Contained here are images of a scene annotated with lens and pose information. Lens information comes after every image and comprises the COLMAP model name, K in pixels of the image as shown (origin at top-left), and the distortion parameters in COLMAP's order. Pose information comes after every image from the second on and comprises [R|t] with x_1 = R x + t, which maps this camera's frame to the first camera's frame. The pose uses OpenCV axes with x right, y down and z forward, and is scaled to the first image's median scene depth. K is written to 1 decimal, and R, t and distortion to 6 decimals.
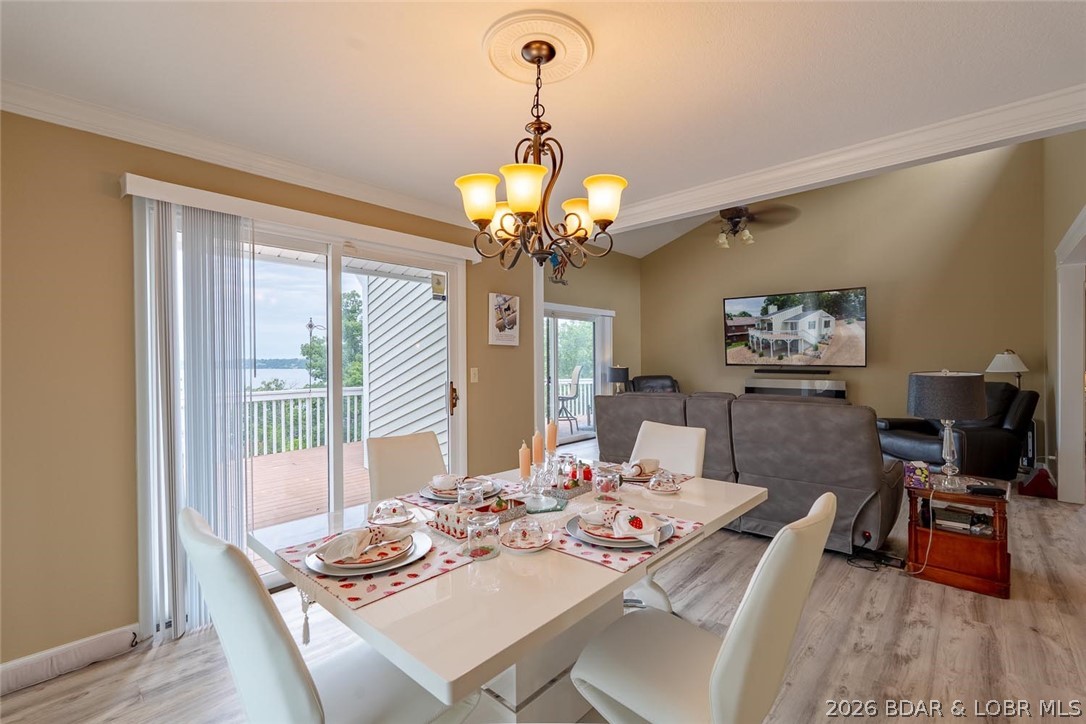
lens RADIAL K [[482.7, 0, 521.7], [0, 482.7, 366.0], [0, 0, 1]] dist [-0.005491, 0.001216]
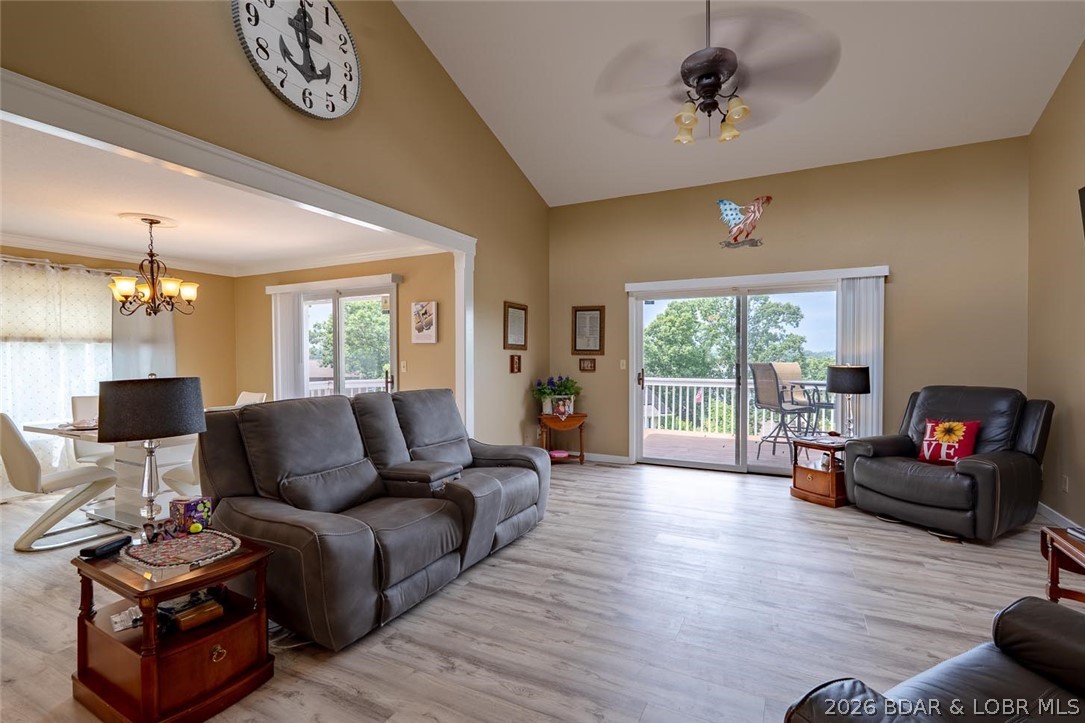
lens RADIAL K [[482.3, 0, 568.9], [0, 482.3, 360.9], [0, 0, 1]] dist [-0.005491, 0.001216]
pose [[0.327007, 0.018687, -0.944837, 1.243911], [-0.004900, 0.999825, 0.018079, -0.021909], [0.945009, -0.001282, 0.327041, 0.945014]]
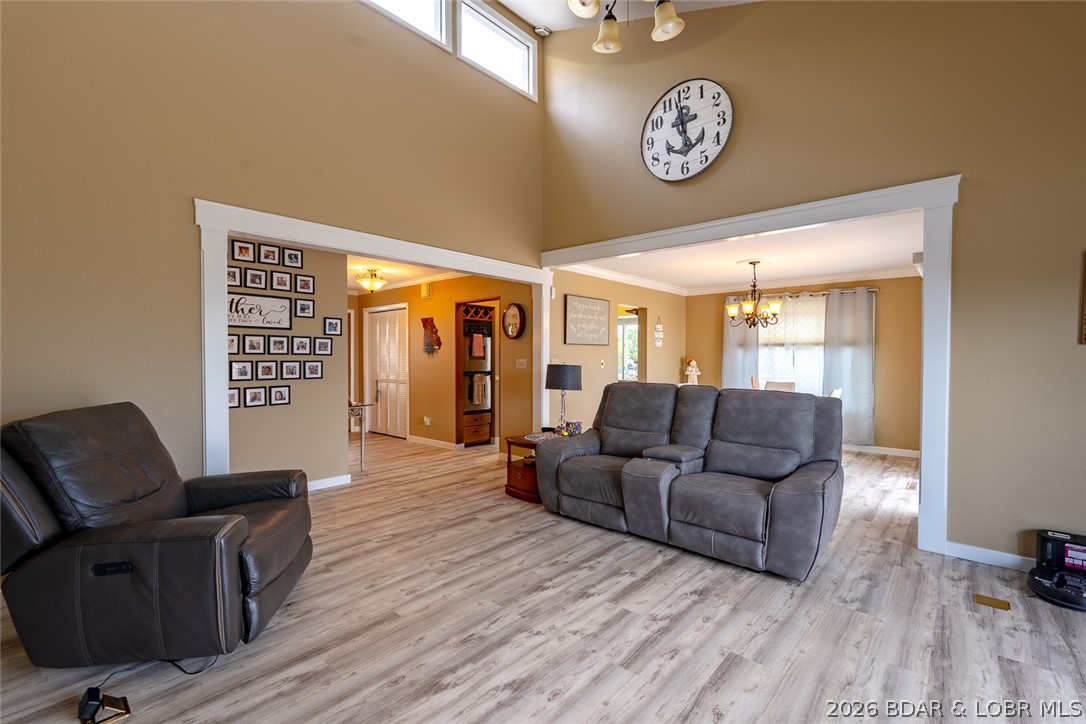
lens RADIAL K [[482.7, 0, 538.7], [0, 482.7, 364.0], [0, 0, 1]] dist [-0.005491, 0.001216]
pose [[-0.999045, 0.007827, -0.042985, 0.733294], [0.006902, 0.999742, 0.021619, -0.020913], [0.043143, 0.021302, -0.998842, 1.874007]]
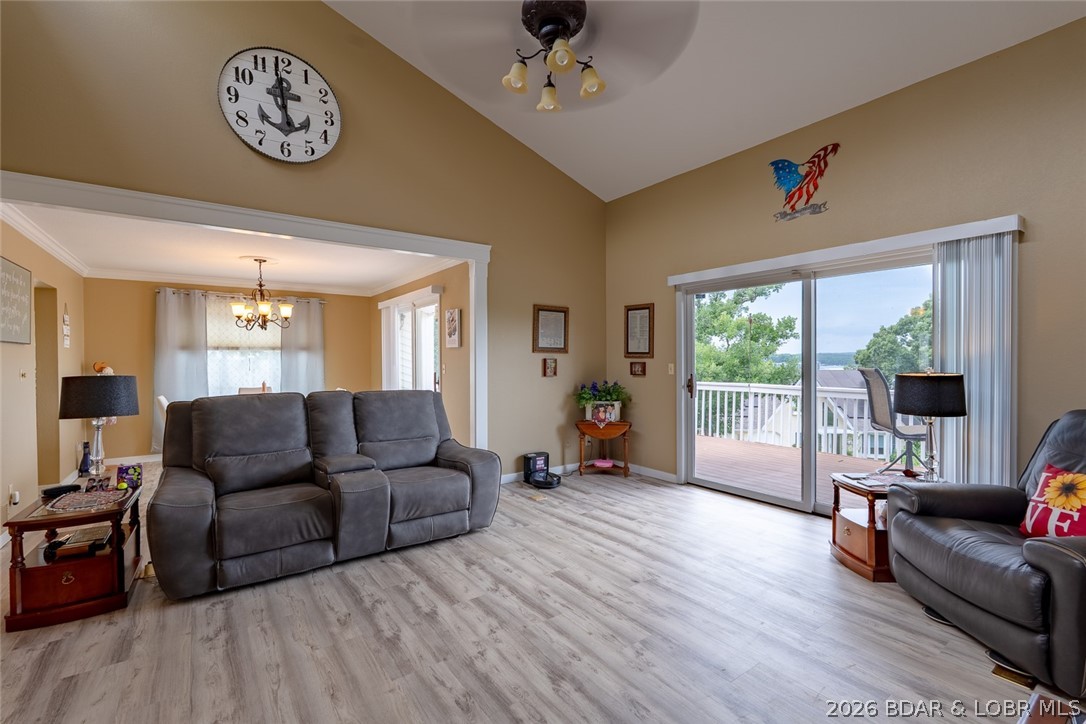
lens RADIAL K [[482.7, 0, 553.5], [0, 482.7, 359.7], [0, 0, 1]] dist [-0.005491, 0.001216]
pose [[-0.156170, 0.010493, -0.987675, 1.224956], [0.001354, 0.999945, 0.010409, -0.023287], [0.987729, 0.000289, -0.156175, 1.476533]]
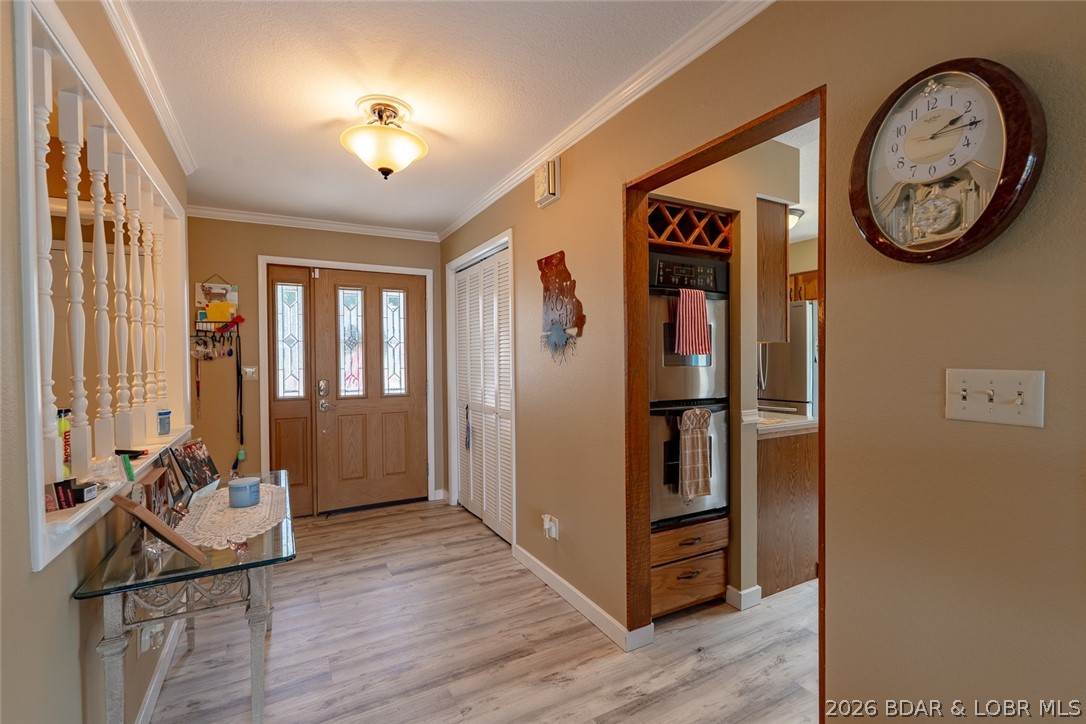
lens RADIAL K [[482.7, 0, 536.0], [0, 482.7, 368.4], [0, 0, 1]] dist [-0.005491, 0.001216]
pose [[-0.951819, 0.010882, 0.306467, 0.876234], [0.020632, 0.999378, 0.028594, -0.016961], [-0.305965, 0.033539, -0.951452, 0.756782]]
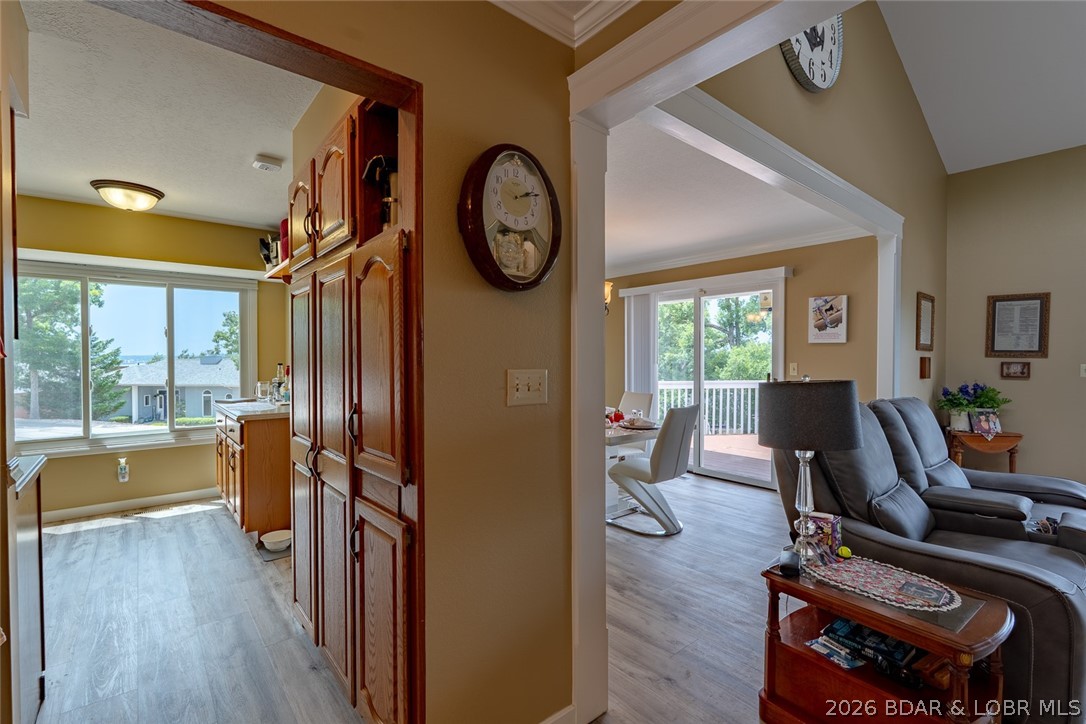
lens RADIAL K [[482.7, 0, 552.6], [0, 482.7, 364.7], [0, 0, 1]] dist [-0.005491, 0.001216]
pose [[-0.104608, 0.025479, -0.994187, 1.104432], [-0.007641, 0.999622, 0.026423, -0.018033], [0.994484, 0.010361, -0.104374, 0.499439]]
